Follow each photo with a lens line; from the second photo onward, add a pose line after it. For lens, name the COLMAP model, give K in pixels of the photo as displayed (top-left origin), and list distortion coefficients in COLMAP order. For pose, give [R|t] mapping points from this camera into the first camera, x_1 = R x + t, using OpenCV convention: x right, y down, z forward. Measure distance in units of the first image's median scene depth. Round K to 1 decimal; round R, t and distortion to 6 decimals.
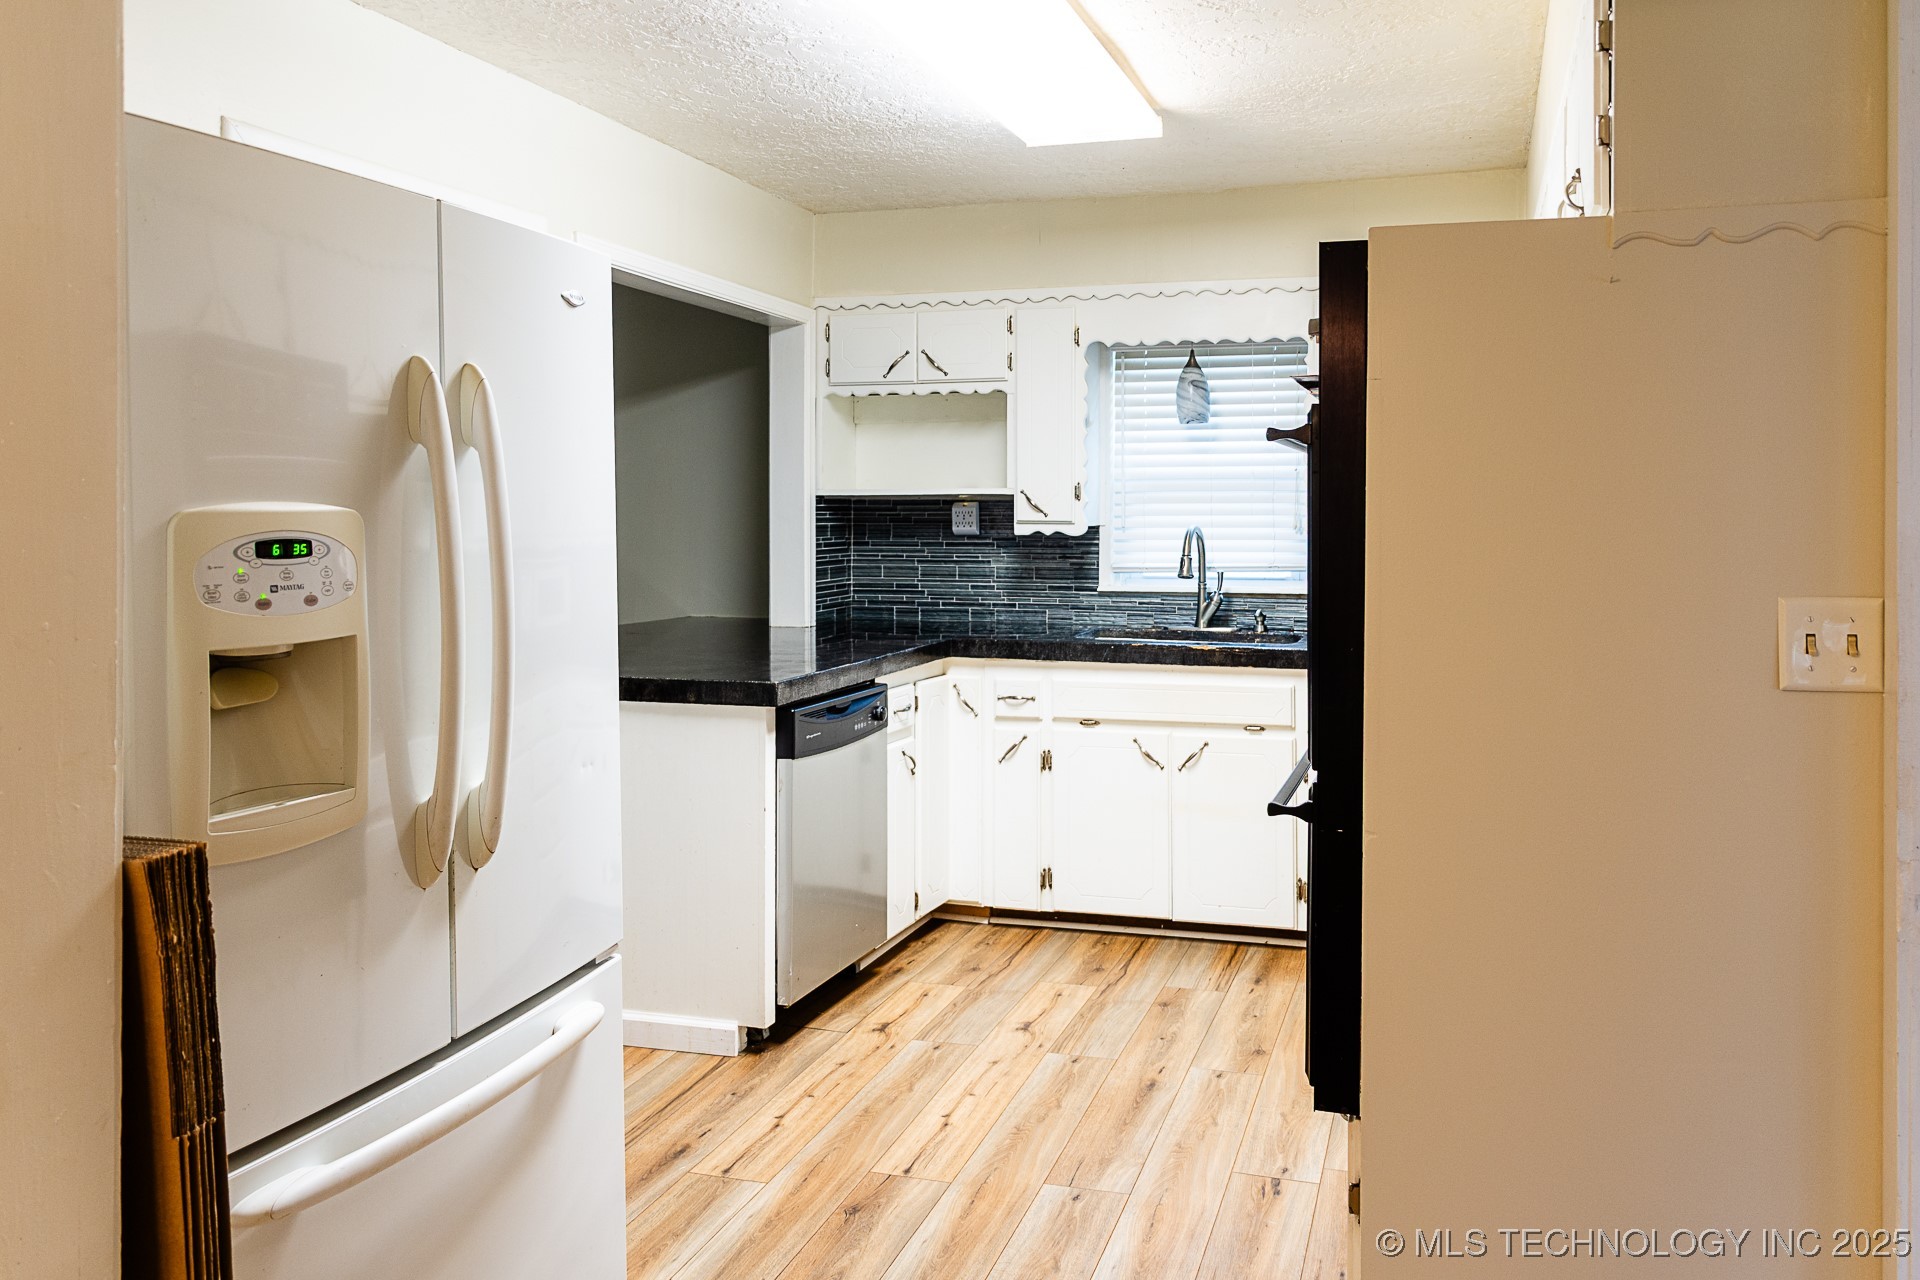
lens RADIAL K [[1410.7, 0, 1074.4], [0, 1410.7, 504.6], [0, 0, 1]] dist [-0.003282, -0.000528]
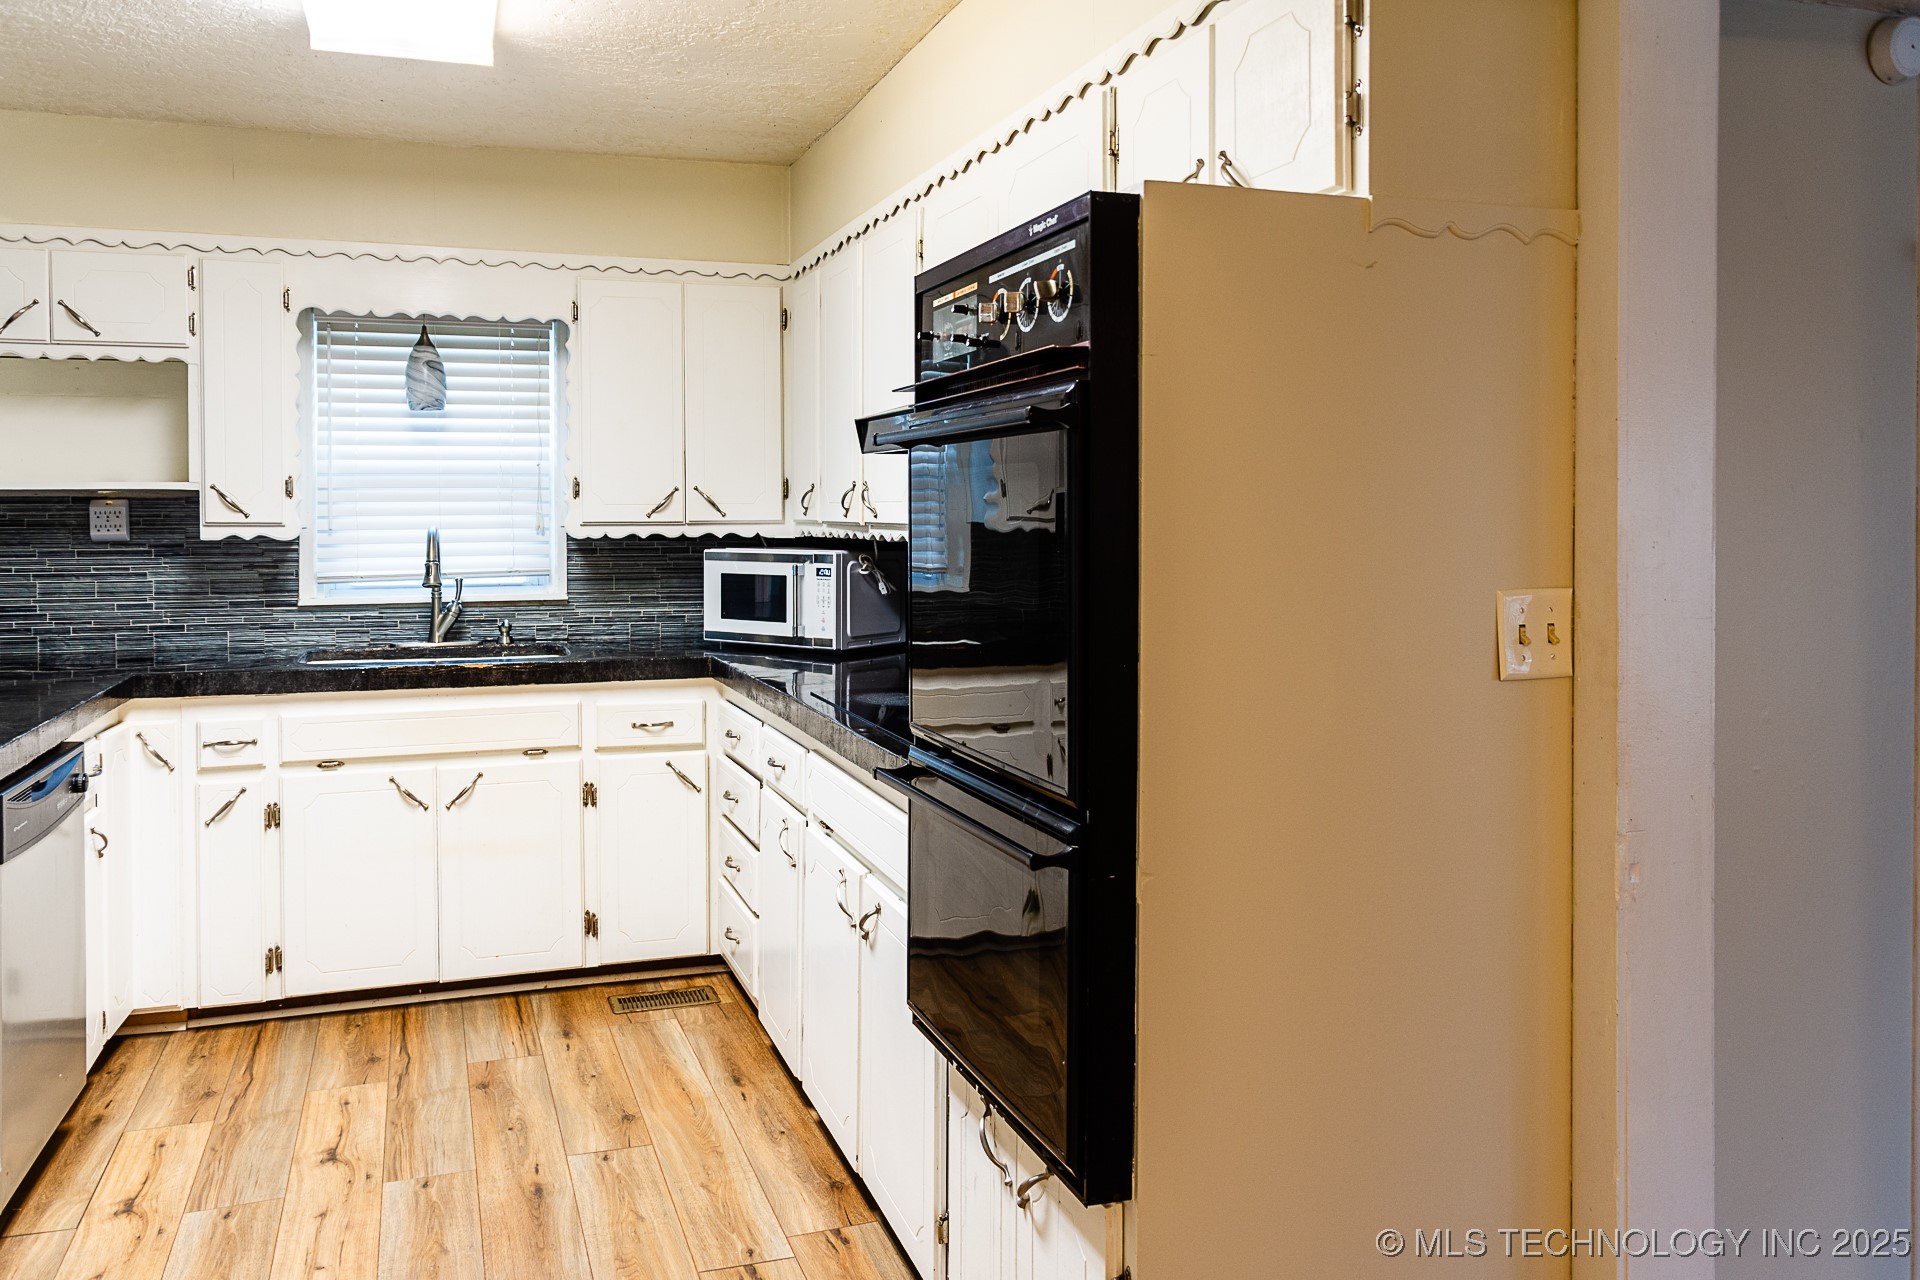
lens RADIAL K [[1355.1, 0, 852.3], [0, 1355.1, 526.6], [0, 0, 1]] dist [0.006083, -0.001706]
pose [[0.840541, -0.007788, 0.541692, -0.155558], [-0.000661, 0.999881, 0.015402, 0.001586], [-0.541747, -0.013304, 0.840436, 0.154371]]
